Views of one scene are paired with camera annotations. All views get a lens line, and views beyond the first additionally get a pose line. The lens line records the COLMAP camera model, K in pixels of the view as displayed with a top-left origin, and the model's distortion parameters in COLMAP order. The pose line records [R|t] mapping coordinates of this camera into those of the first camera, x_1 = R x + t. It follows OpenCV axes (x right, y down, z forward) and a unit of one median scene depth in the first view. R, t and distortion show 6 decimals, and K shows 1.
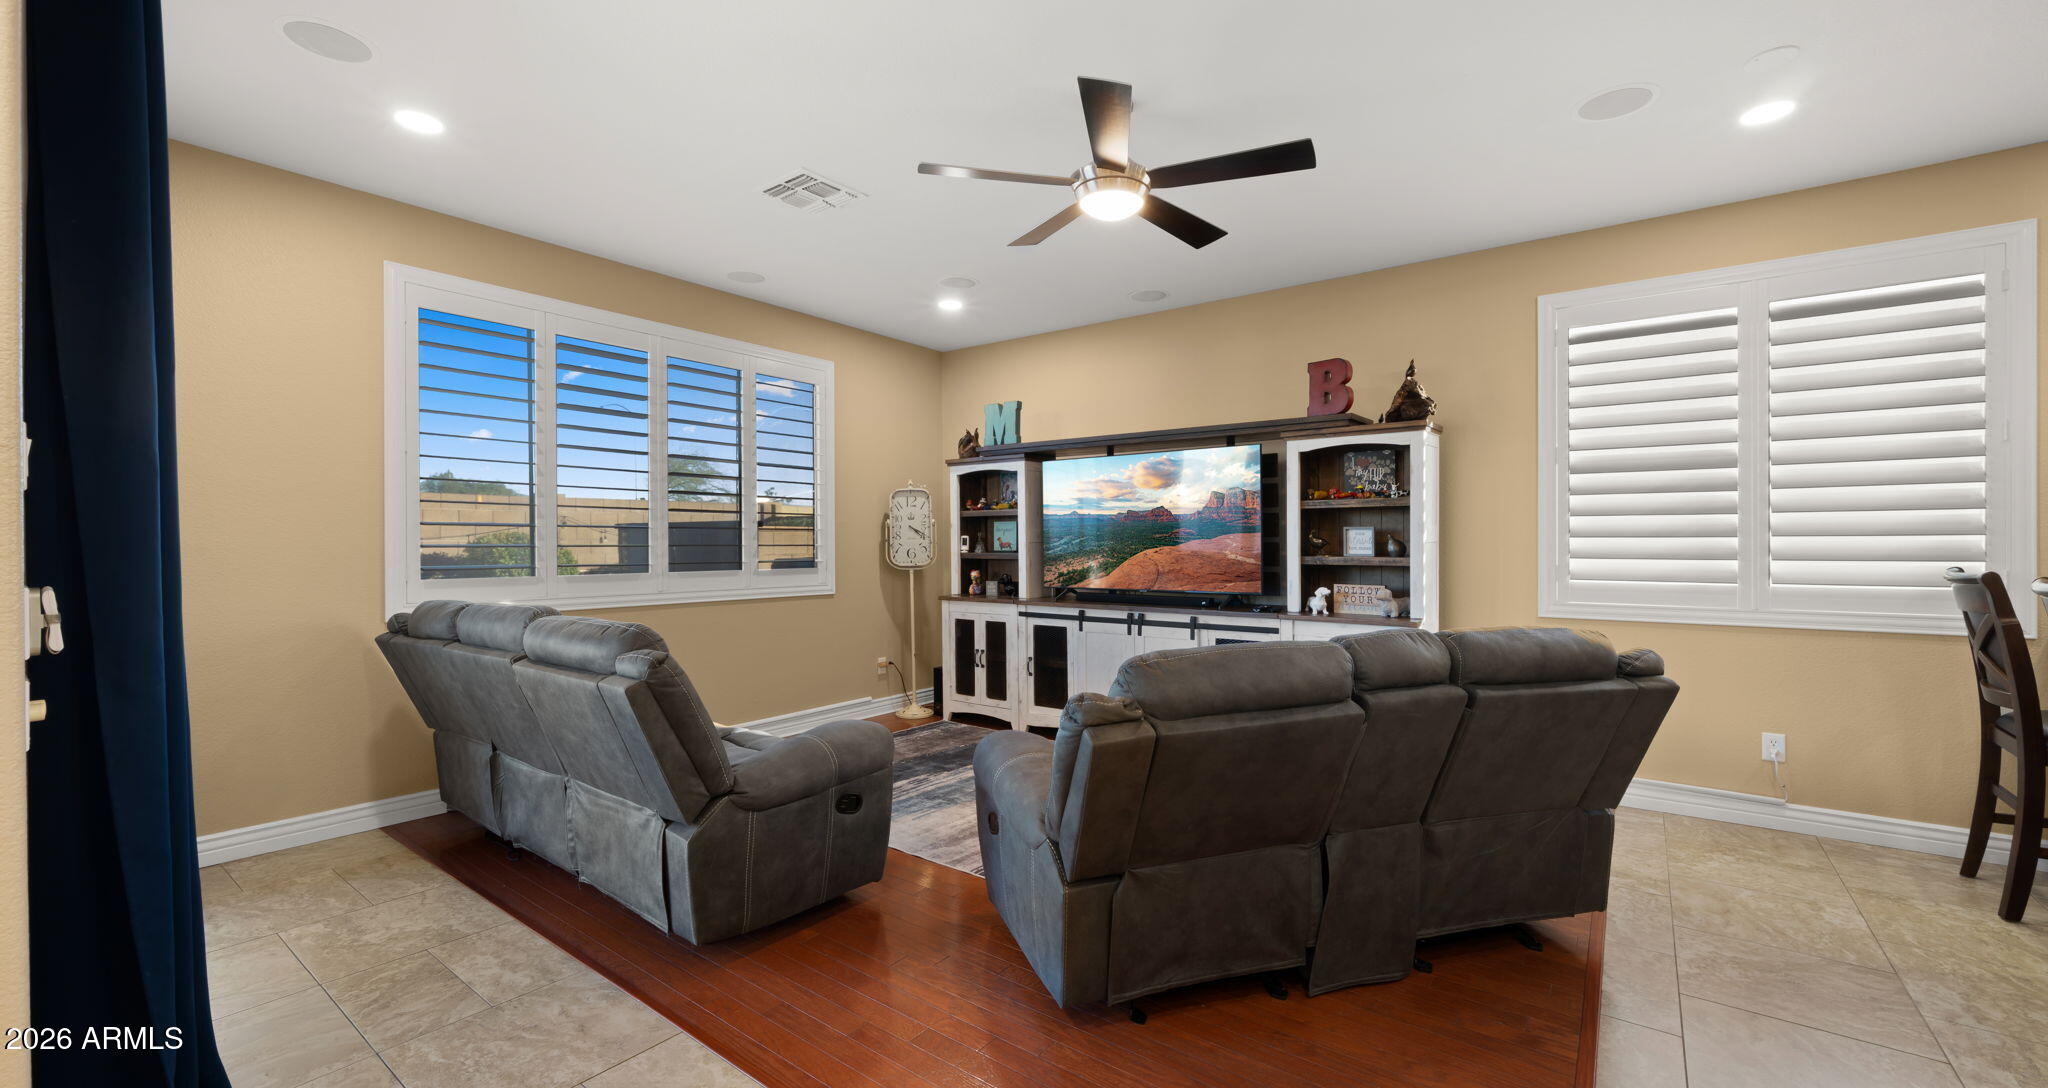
lens RADIAL K [[809.5, 0, 1024.0], [0, 809.5, 544.0], [0, 0, 1]] dist [-0.001461, -0.000104]
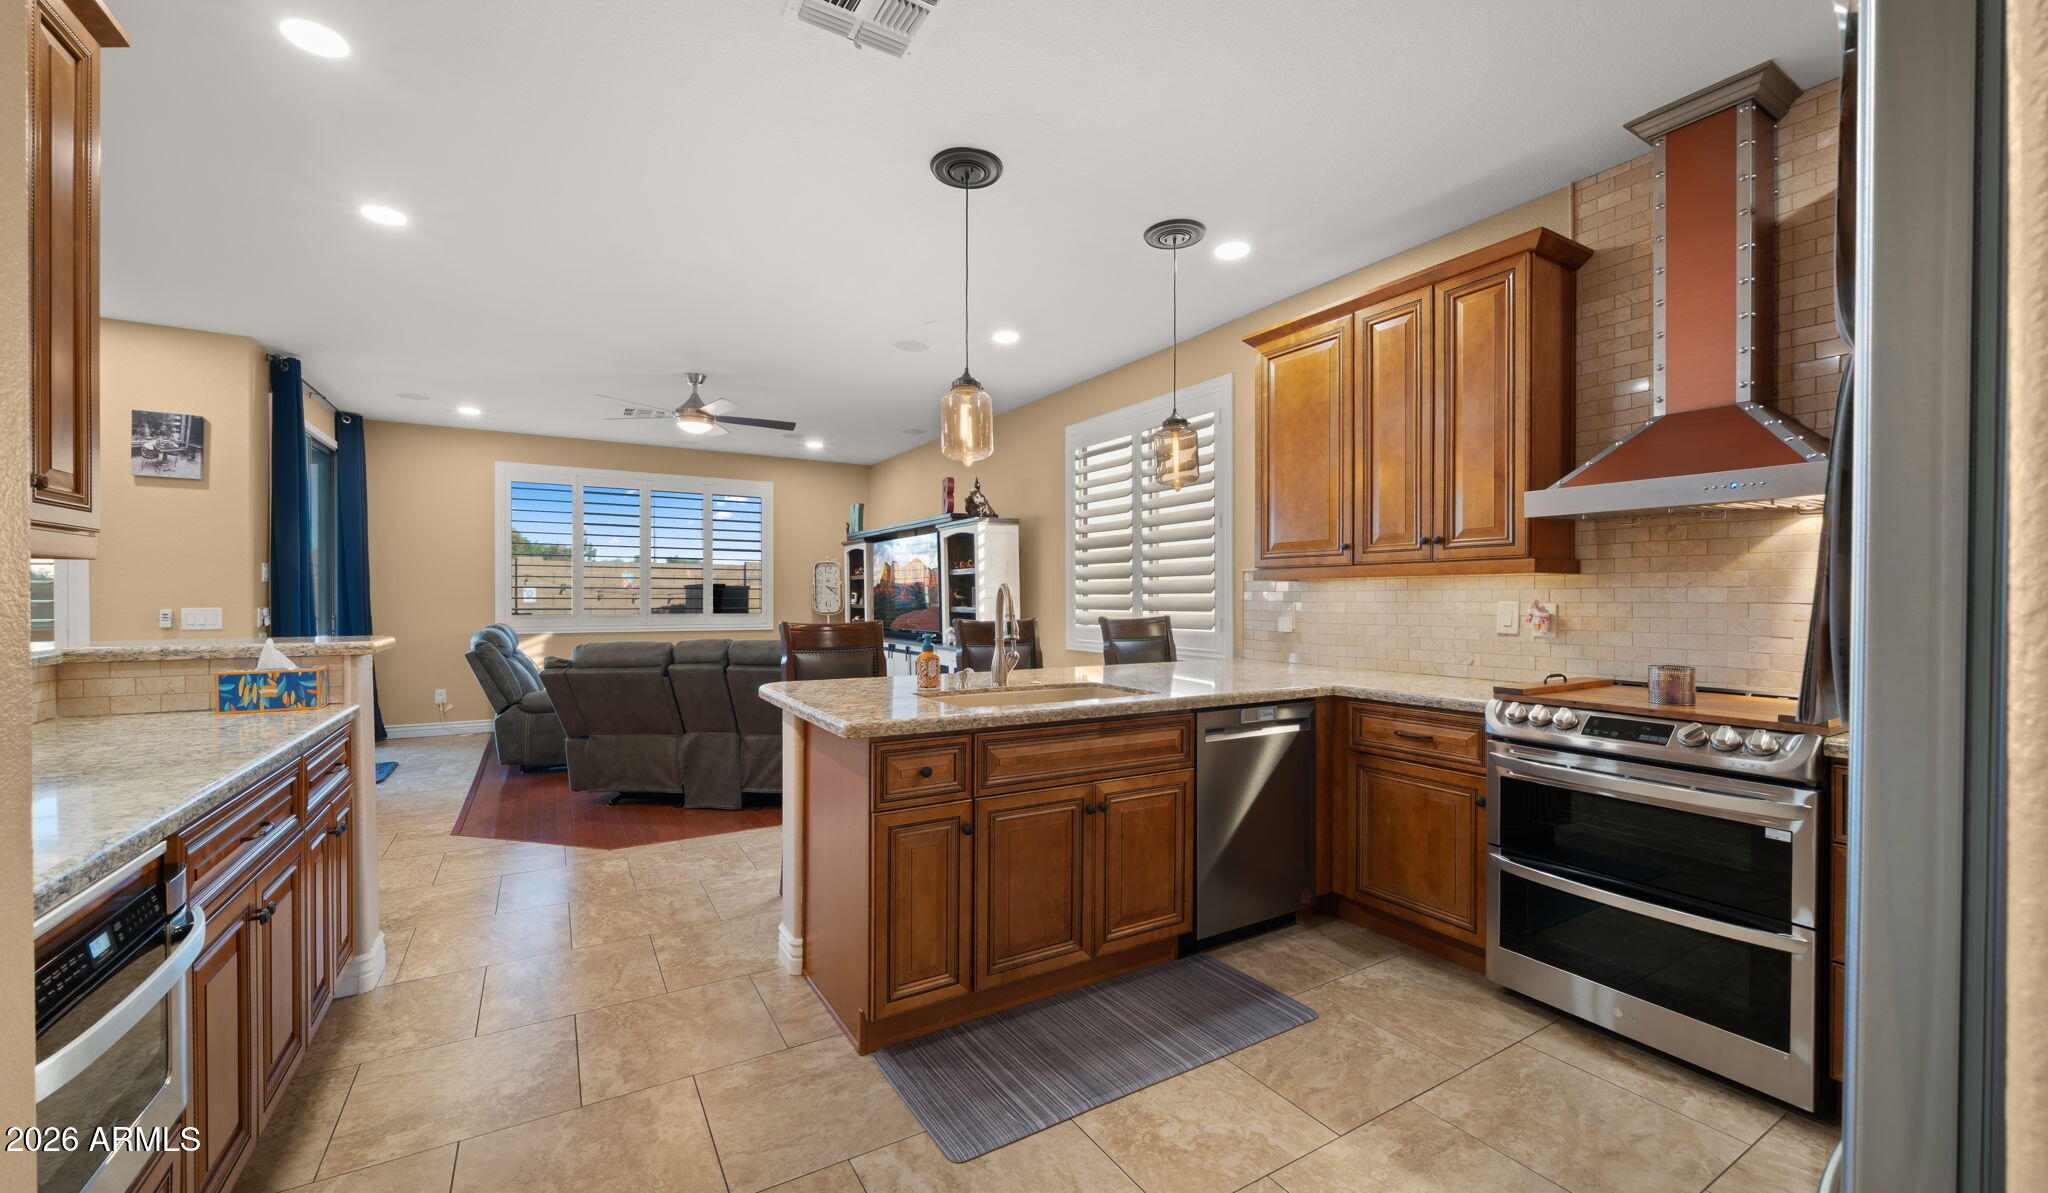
lens RADIAL K [[794.8, 0, 1024.0], [0, 794.8, 596.5], [0, 0, 1]] dist [0.001287, 0.000034]
pose [[0.924245, 0.003126, -0.381786, 0.981837], [-0.004855, 0.999982, -0.003565, 0.001217], [0.381768, 0.005149, 0.924244, -0.297697]]
